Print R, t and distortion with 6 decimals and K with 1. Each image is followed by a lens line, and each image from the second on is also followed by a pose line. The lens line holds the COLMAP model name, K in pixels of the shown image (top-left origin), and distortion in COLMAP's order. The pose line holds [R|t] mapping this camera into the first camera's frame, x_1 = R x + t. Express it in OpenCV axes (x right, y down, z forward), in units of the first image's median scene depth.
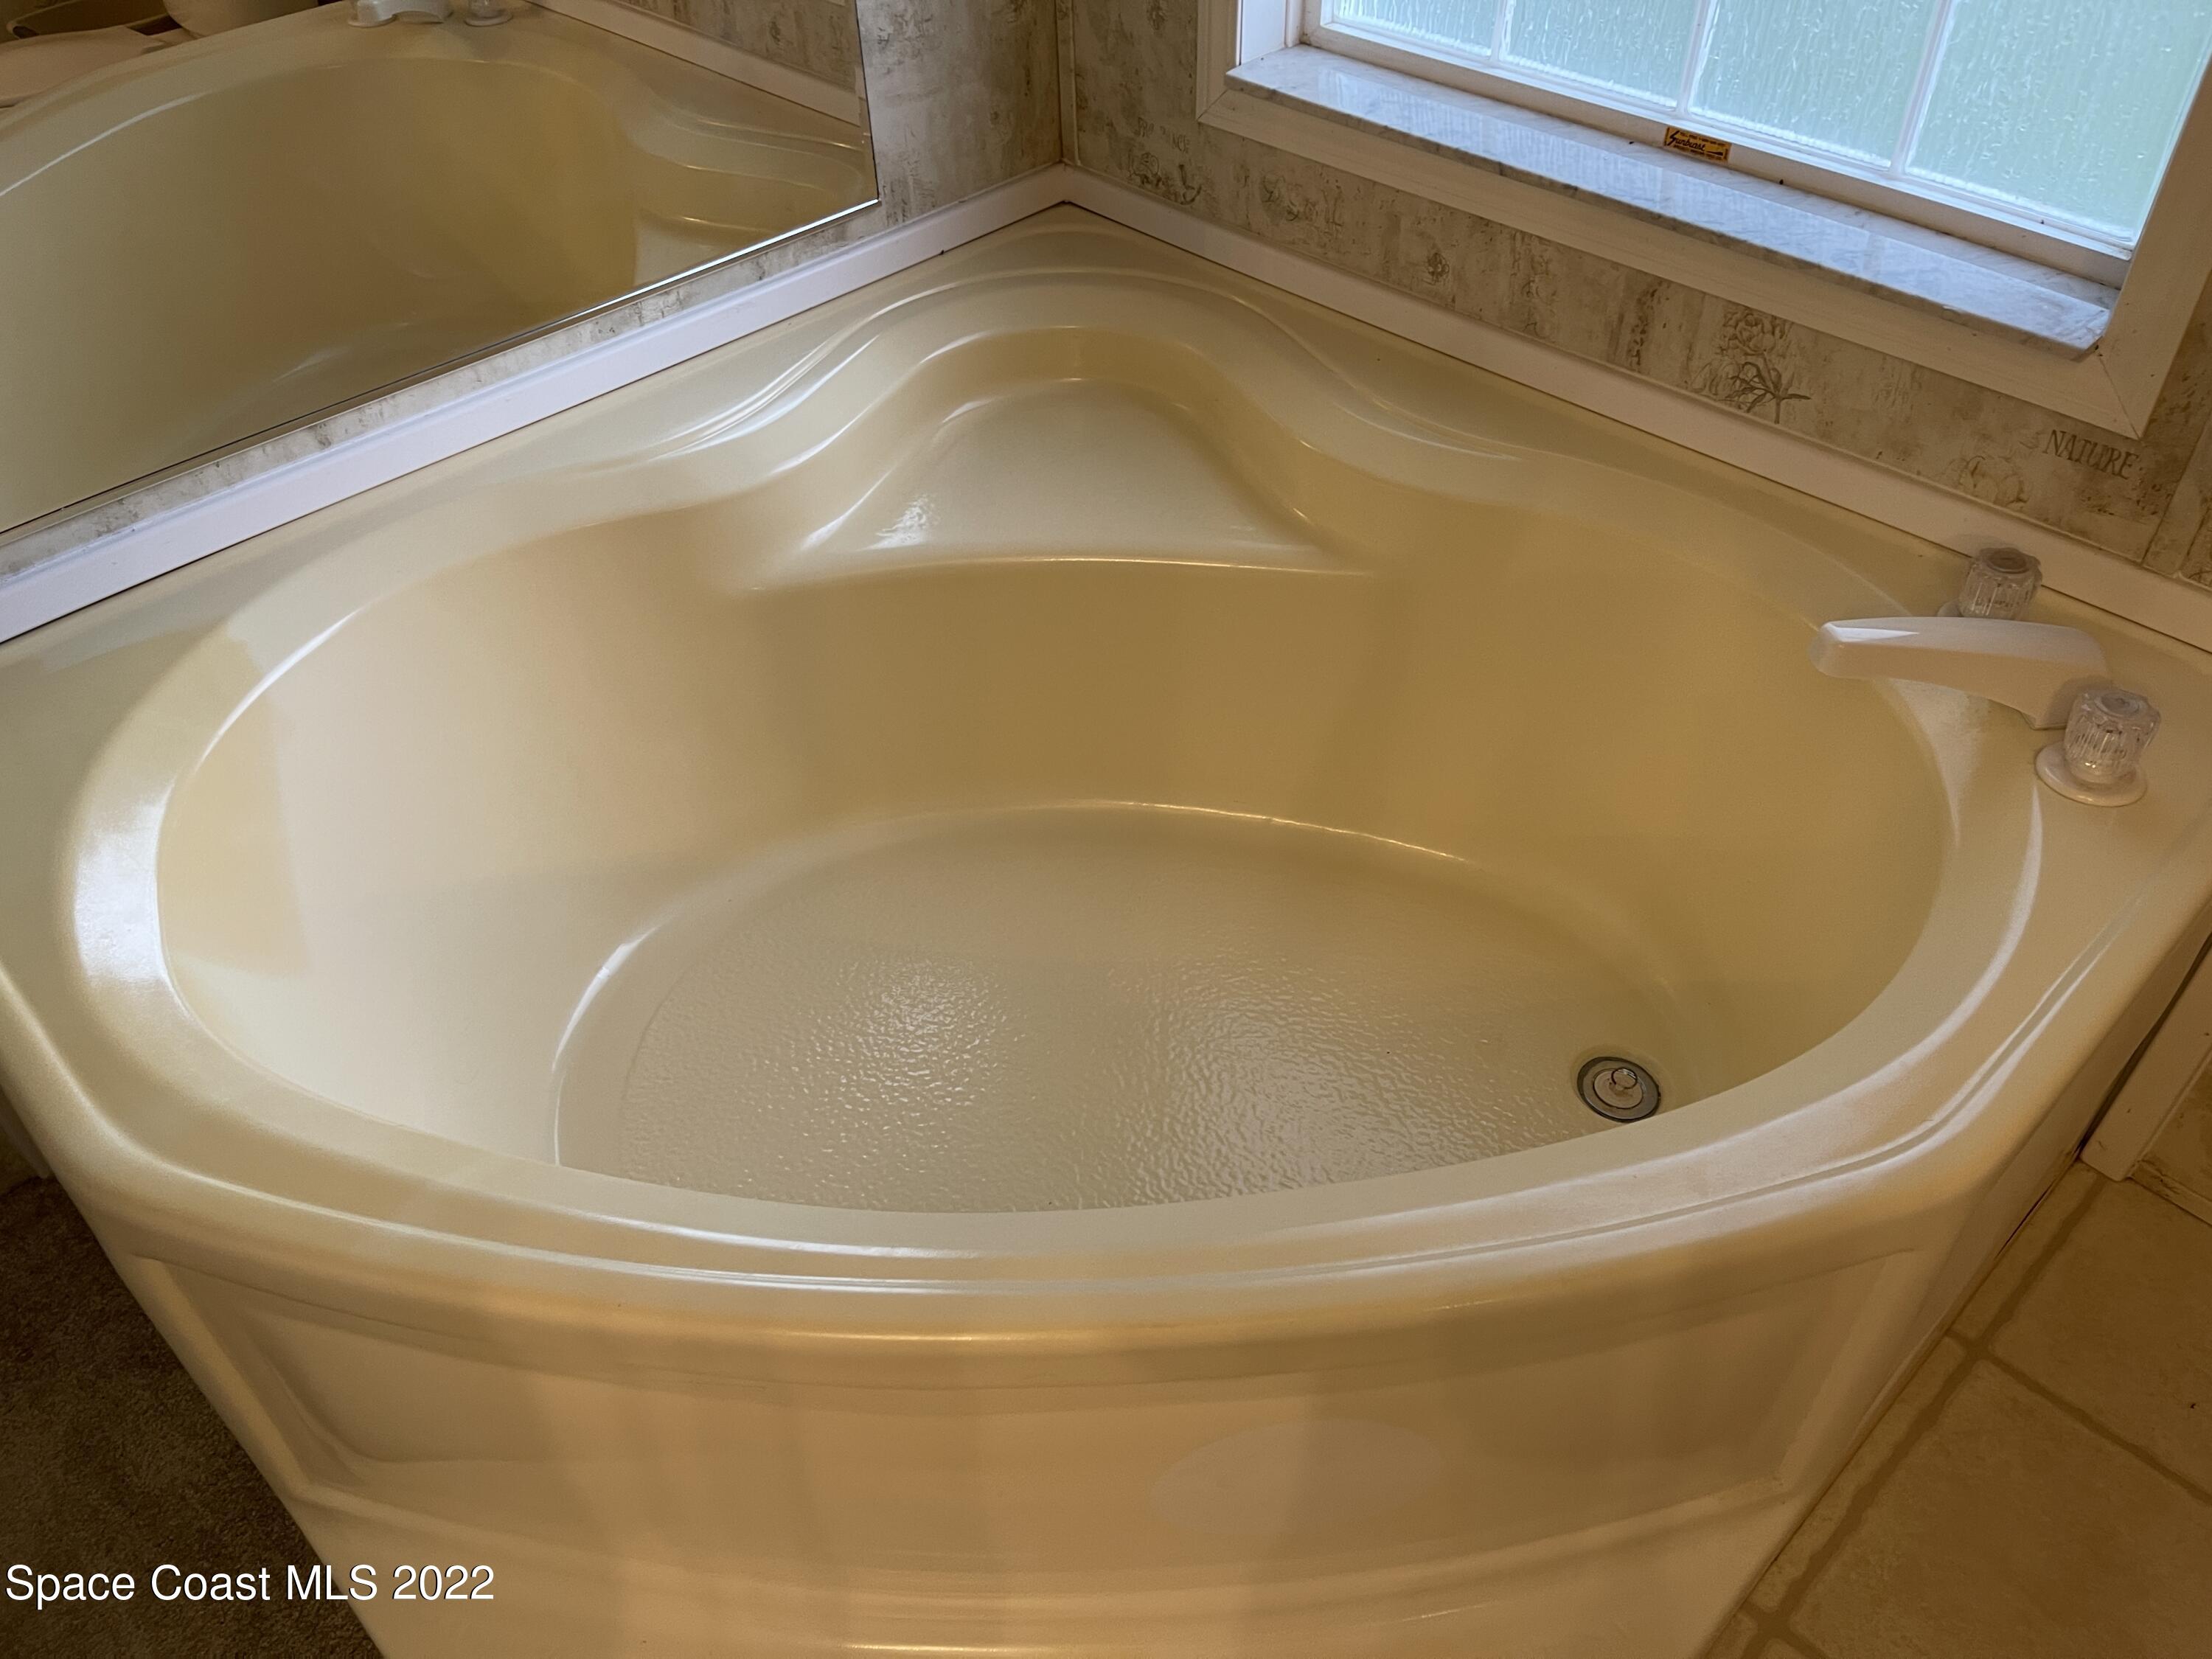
lens RADIAL K [[1673.9, 0, 1108.4], [0, 1673.9, 822.9], [0, 0, 1]] dist [0.079666, -0.099935]
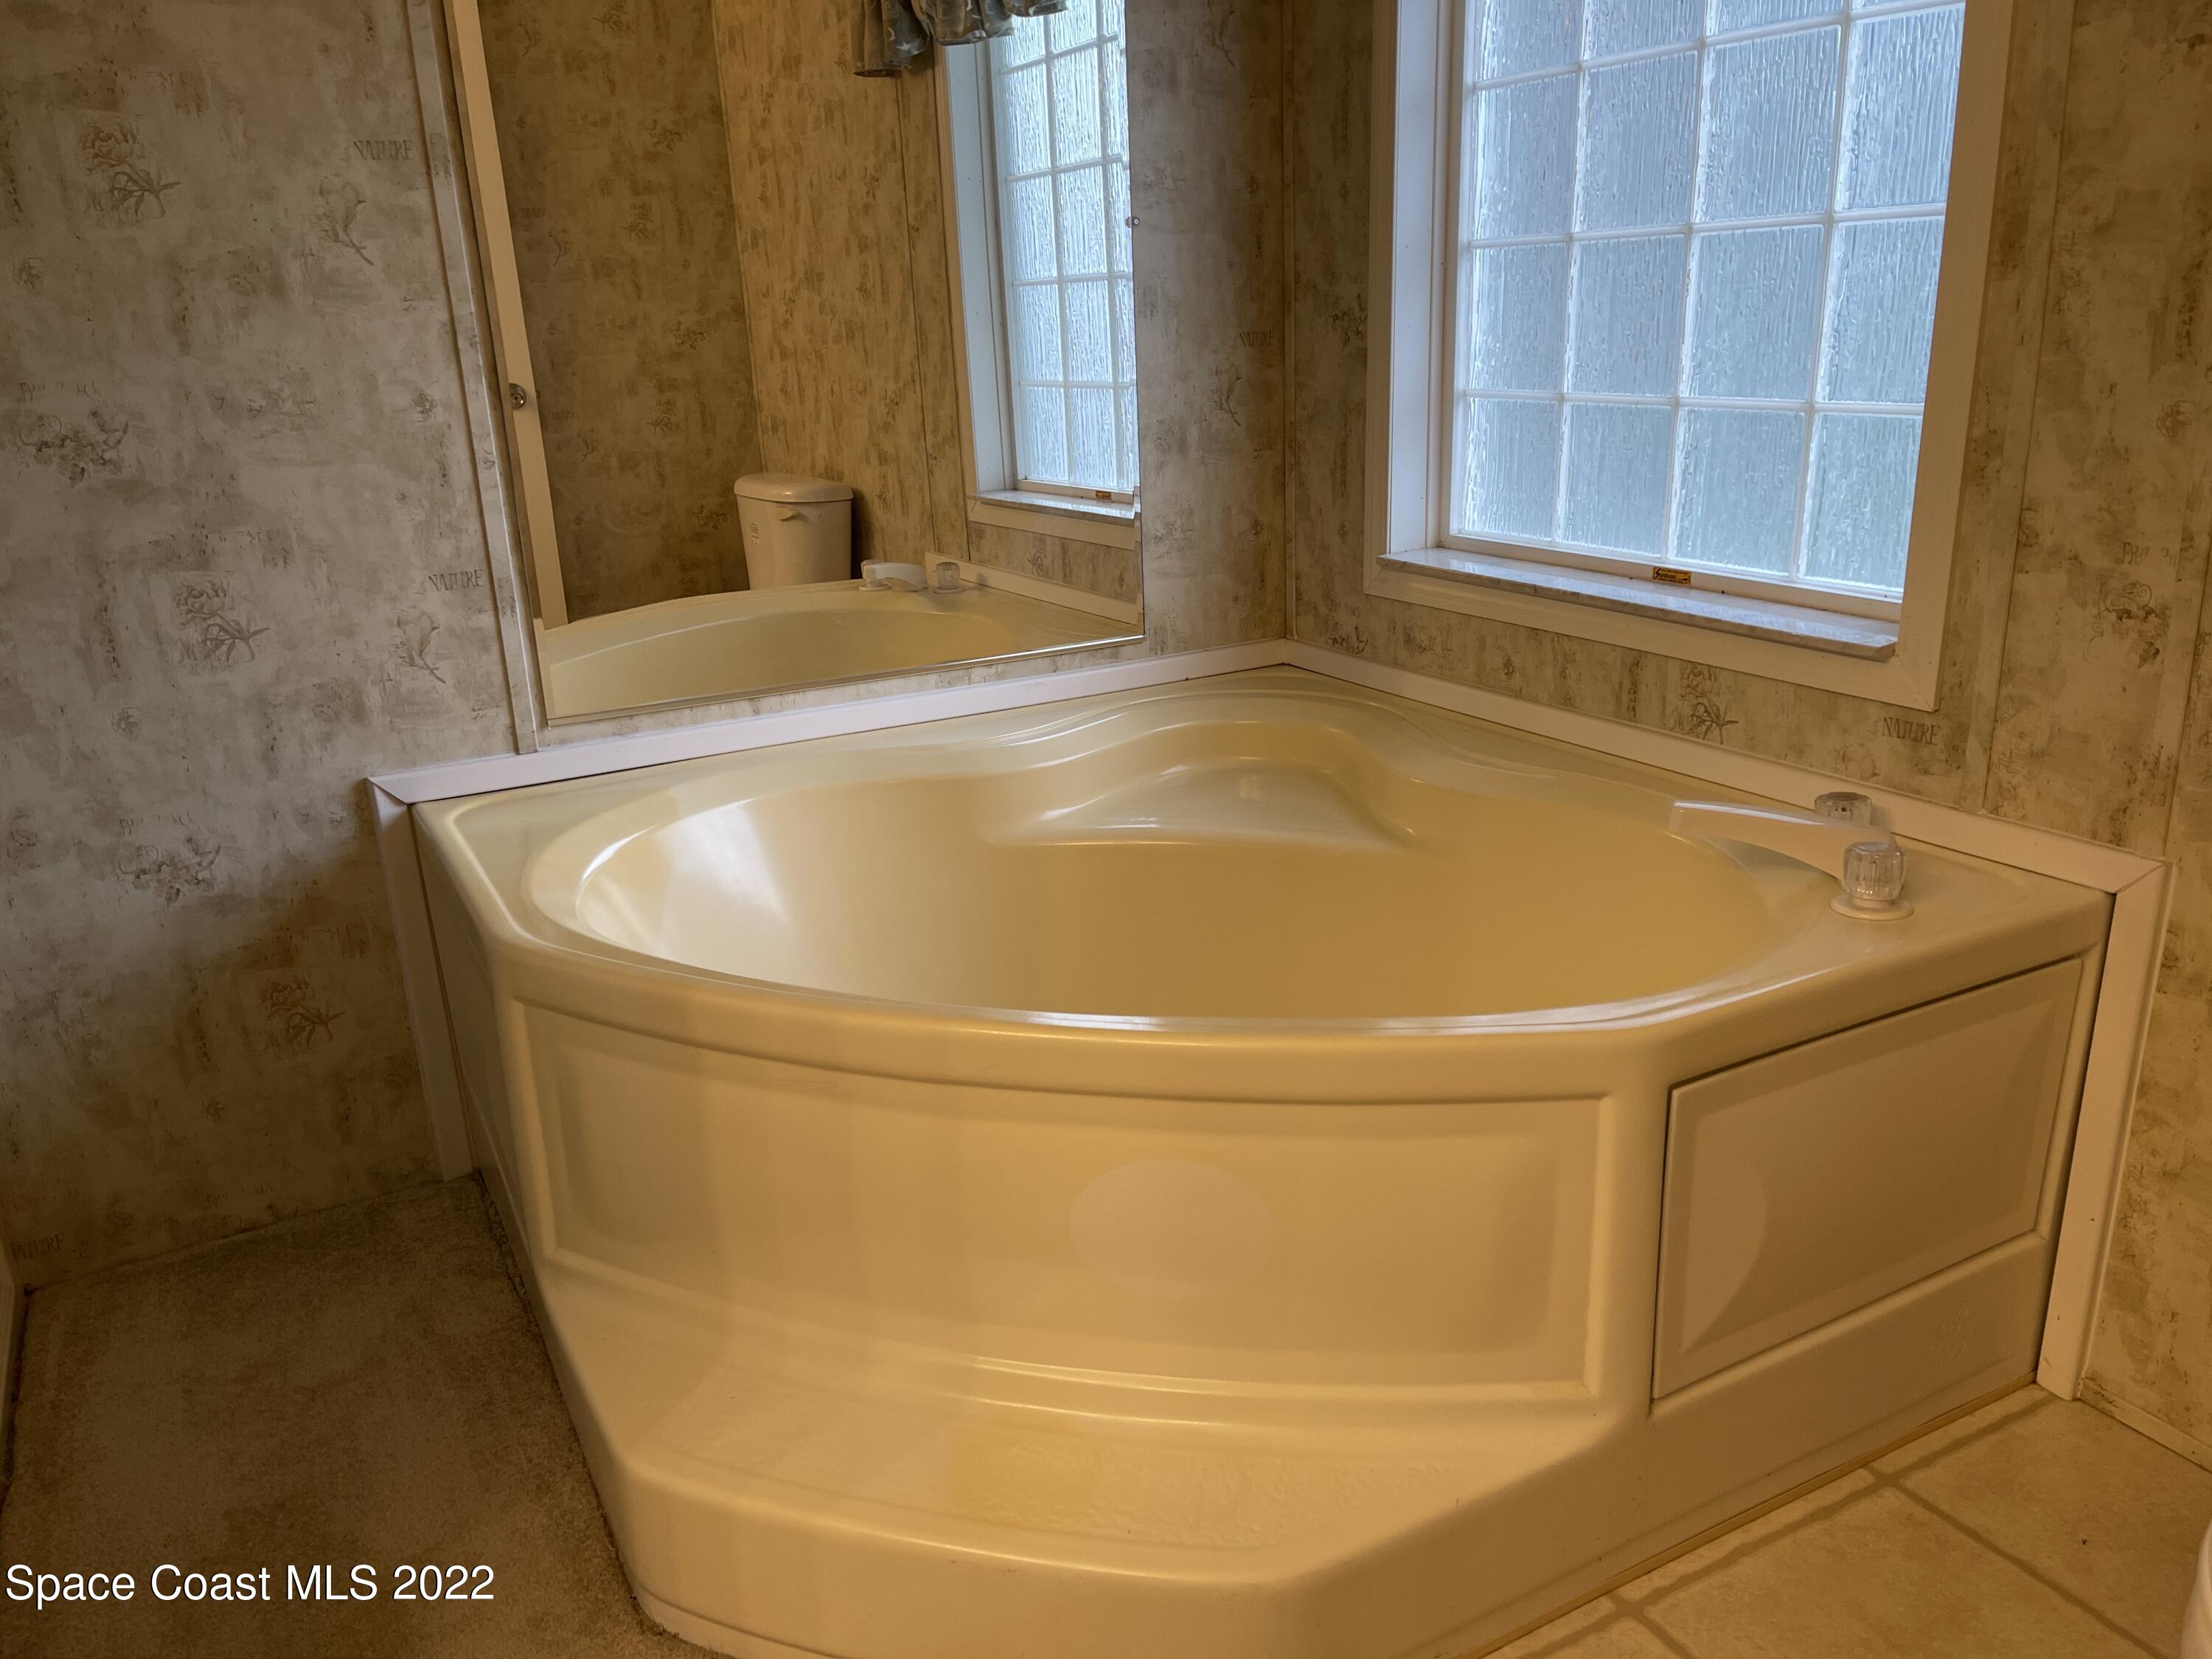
lens RADIAL K [[1673.9, 0, 1114.0], [0, 1673.9, 837.6], [0, 0, 1]] dist [0.079666, -0.099935]
pose [[0.964586, 0.066533, -0.255239, 0.243819], [-0.164424, 0.908315, -0.384614, 0.390339], [0.206248, 0.412961, 0.887088, -0.250315]]
